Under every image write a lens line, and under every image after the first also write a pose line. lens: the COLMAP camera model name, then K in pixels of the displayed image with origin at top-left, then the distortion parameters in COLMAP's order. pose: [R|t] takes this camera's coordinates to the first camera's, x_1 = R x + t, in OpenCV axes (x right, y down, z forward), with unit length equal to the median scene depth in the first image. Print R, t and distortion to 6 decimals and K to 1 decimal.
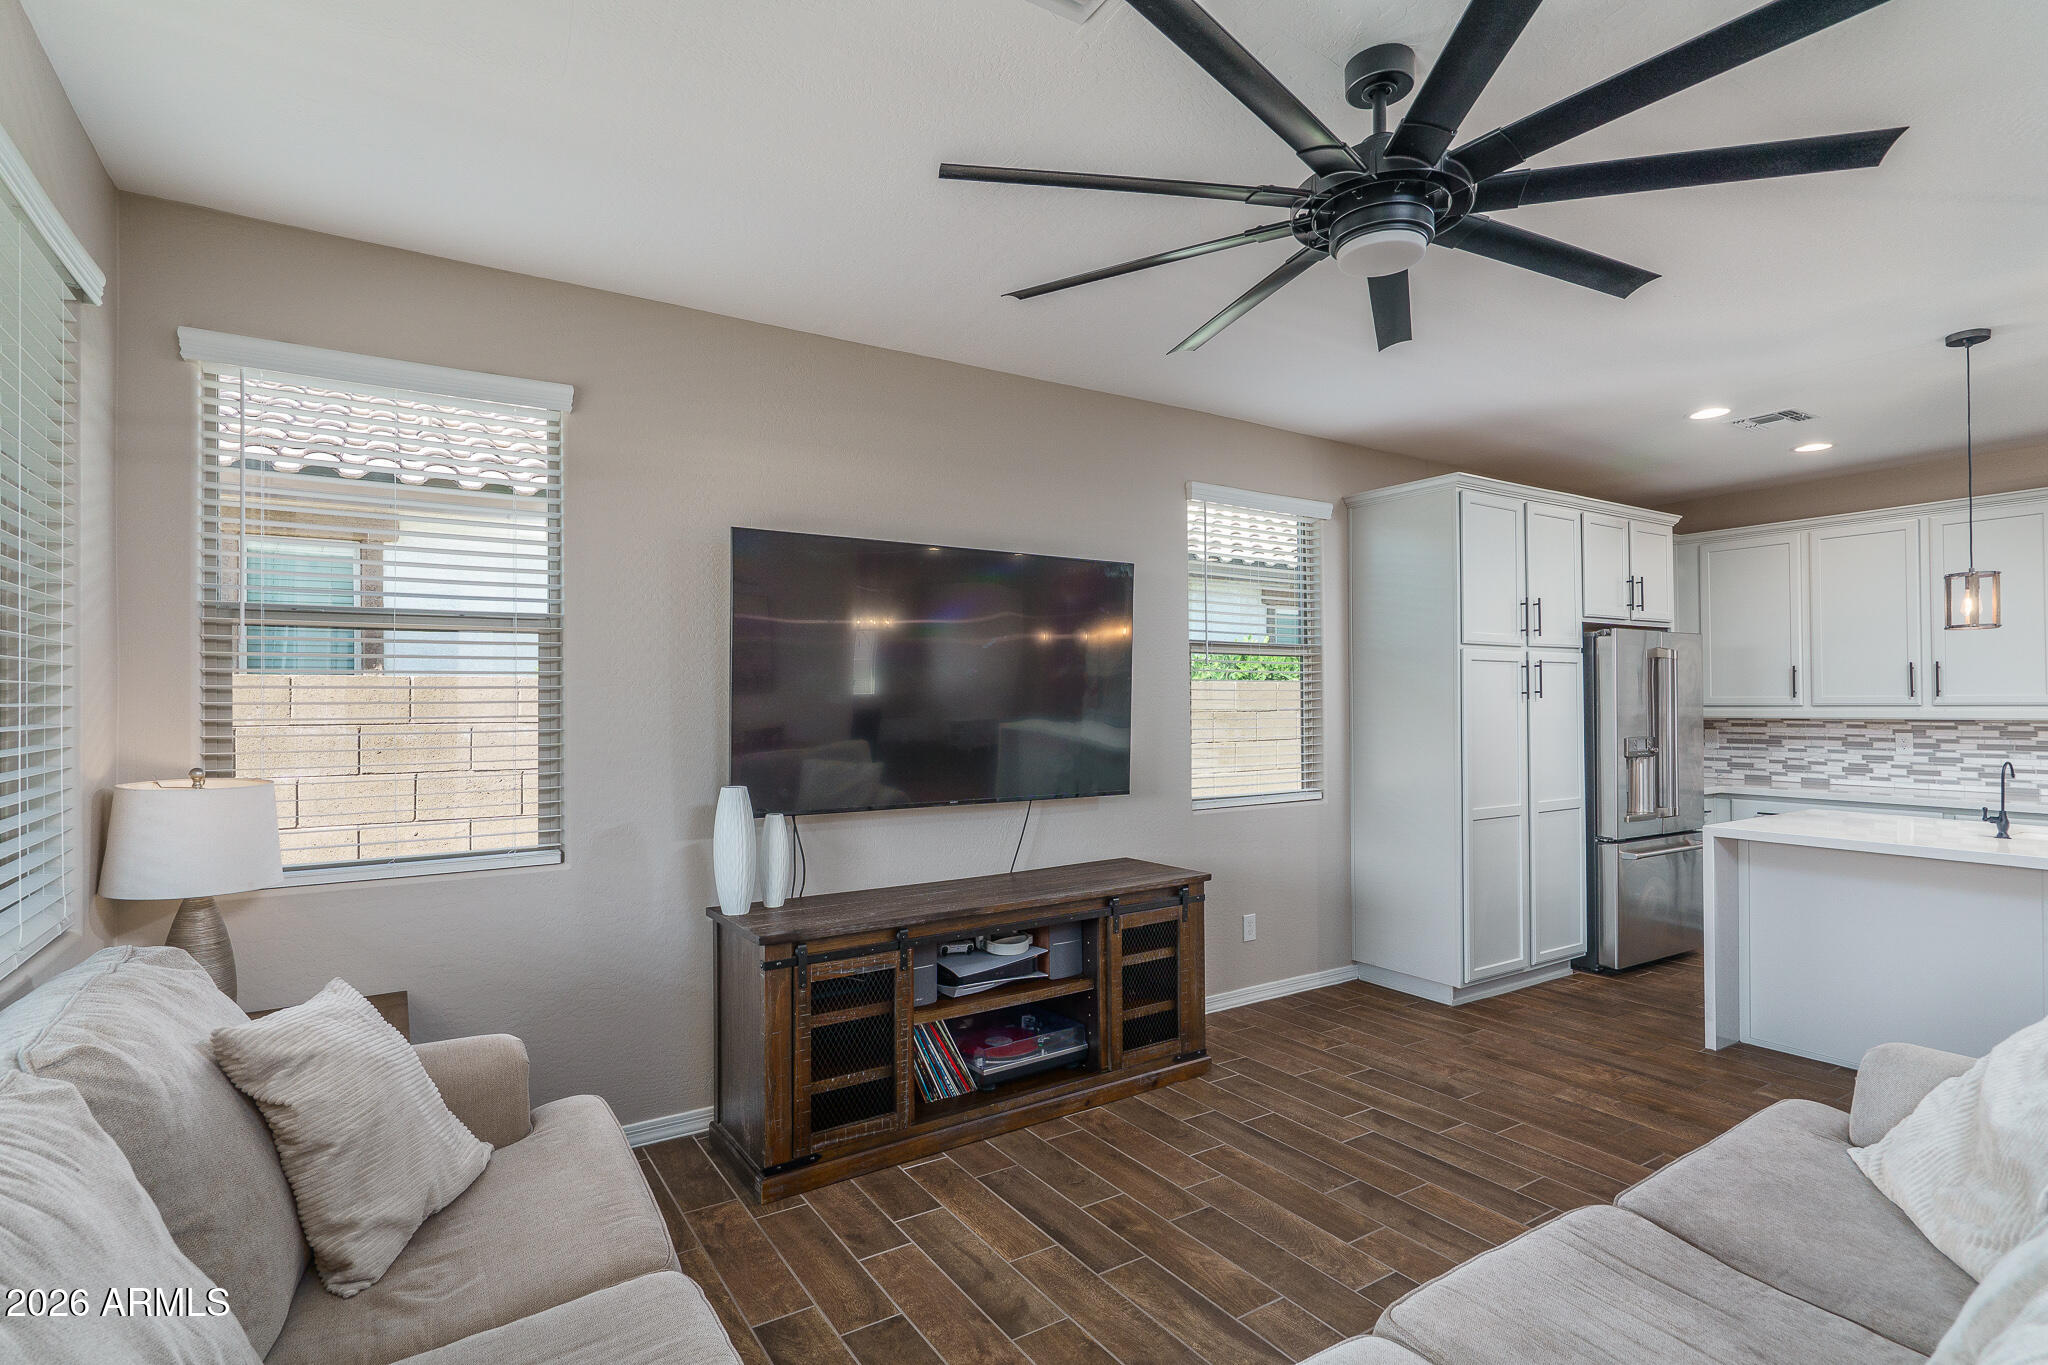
lens RADIAL K [[1001.3, 0, 1017.8], [0, 1001.3, 685.0], [0, 0, 1]] dist [-0.000639, 0.000703]
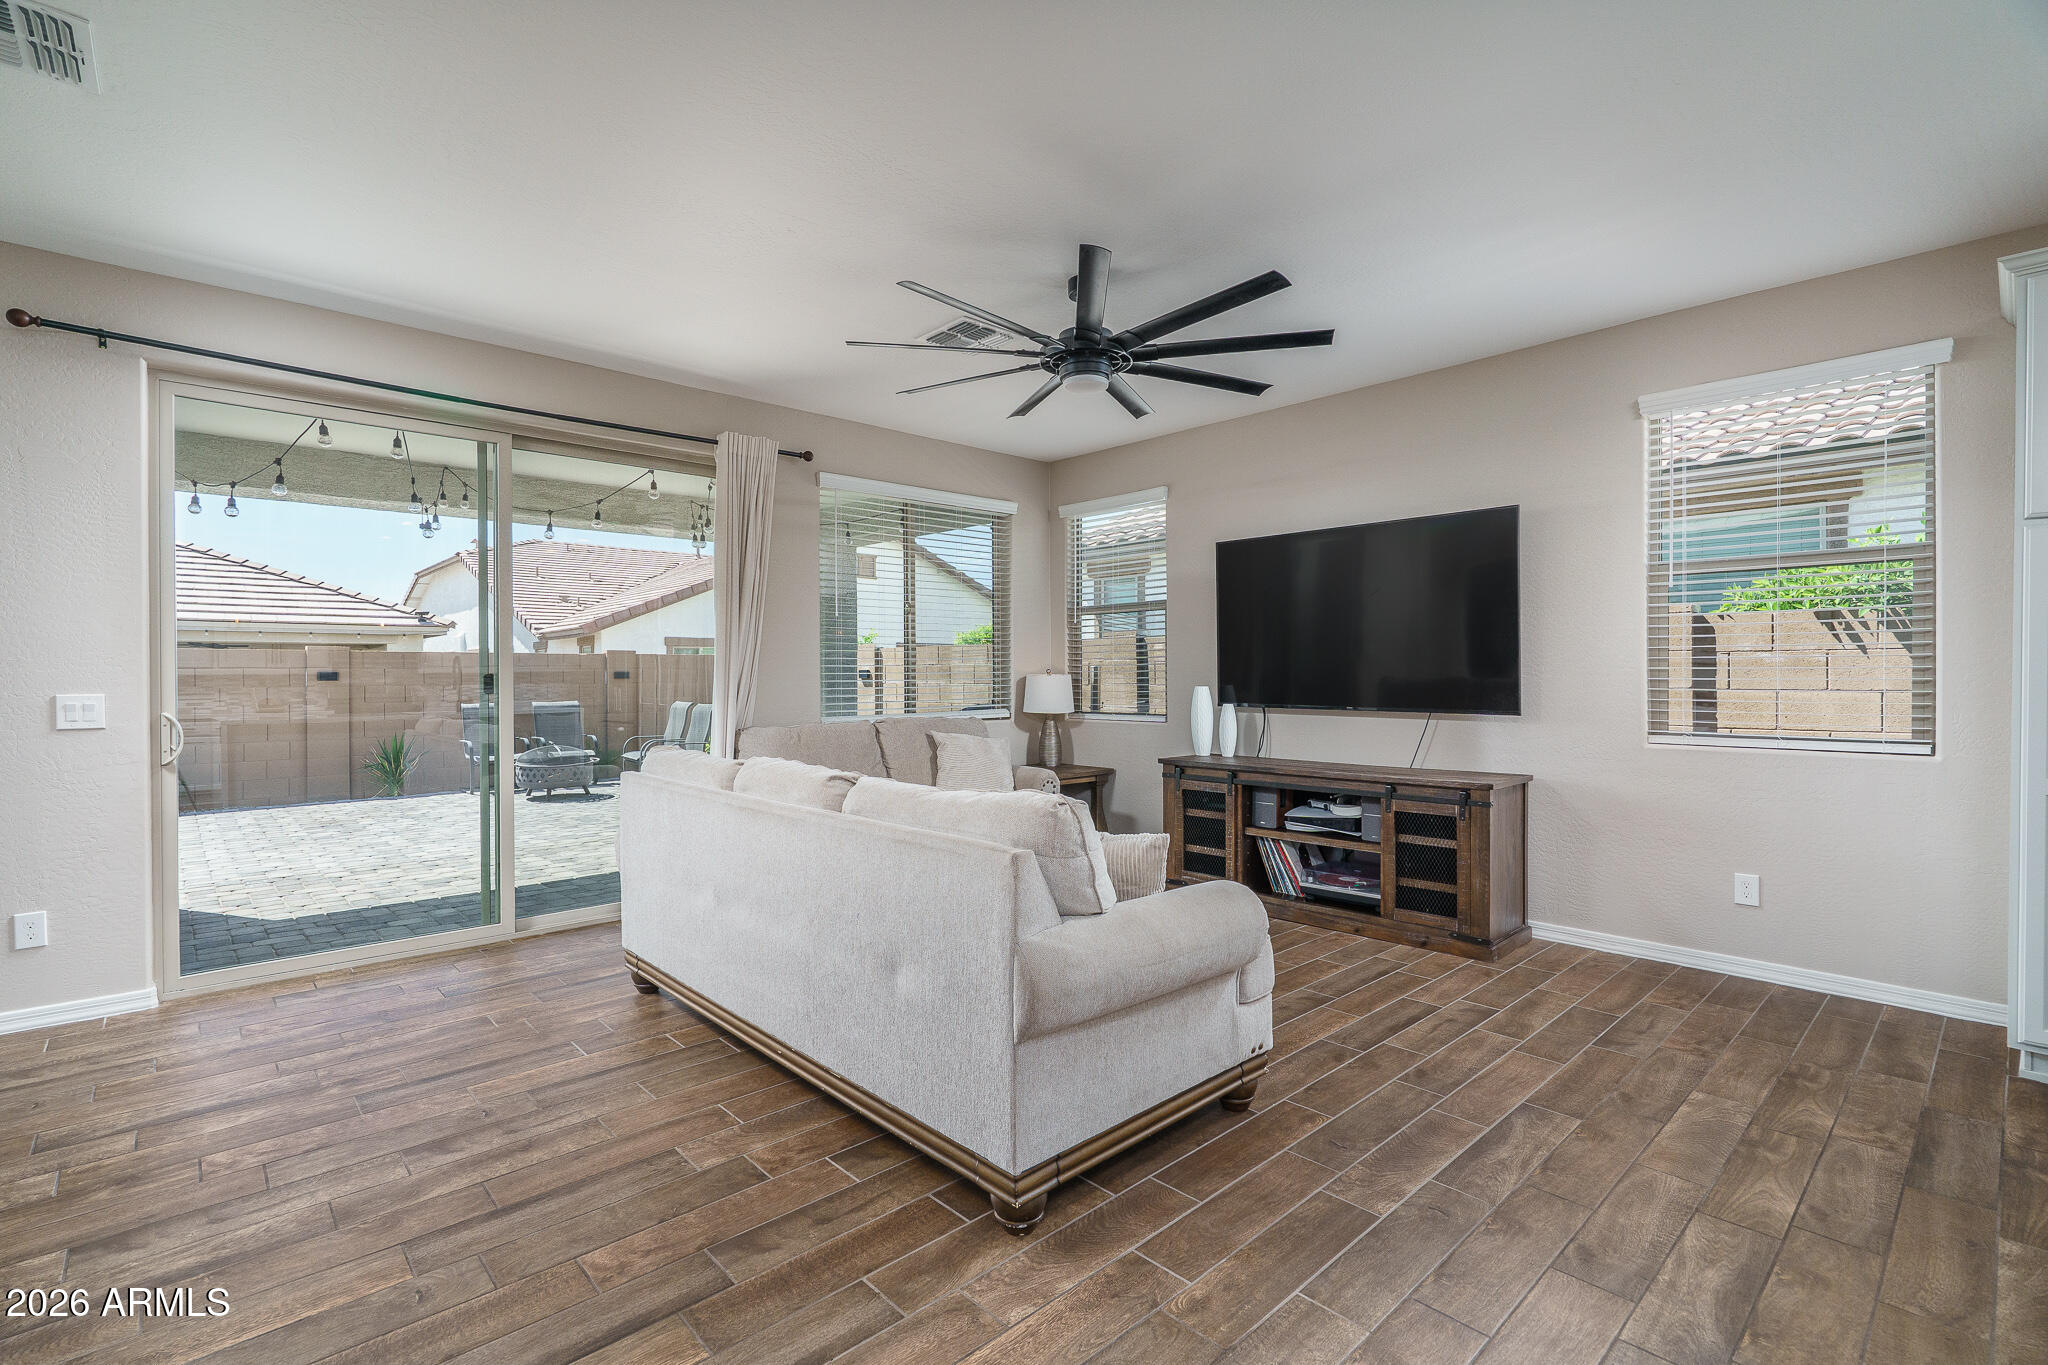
lens RADIAL K [[933.2, 0, 1020.4], [0, 933.2, 688.9], [0, 0, 1]] dist [0.000834, -0.000357]
pose [[0.178455, 0.020675, -0.983731, 1.042992], [0.017397, 0.999557, 0.024163, 0.046604], [0.983794, -0.021426, 0.178016, 0.290617]]
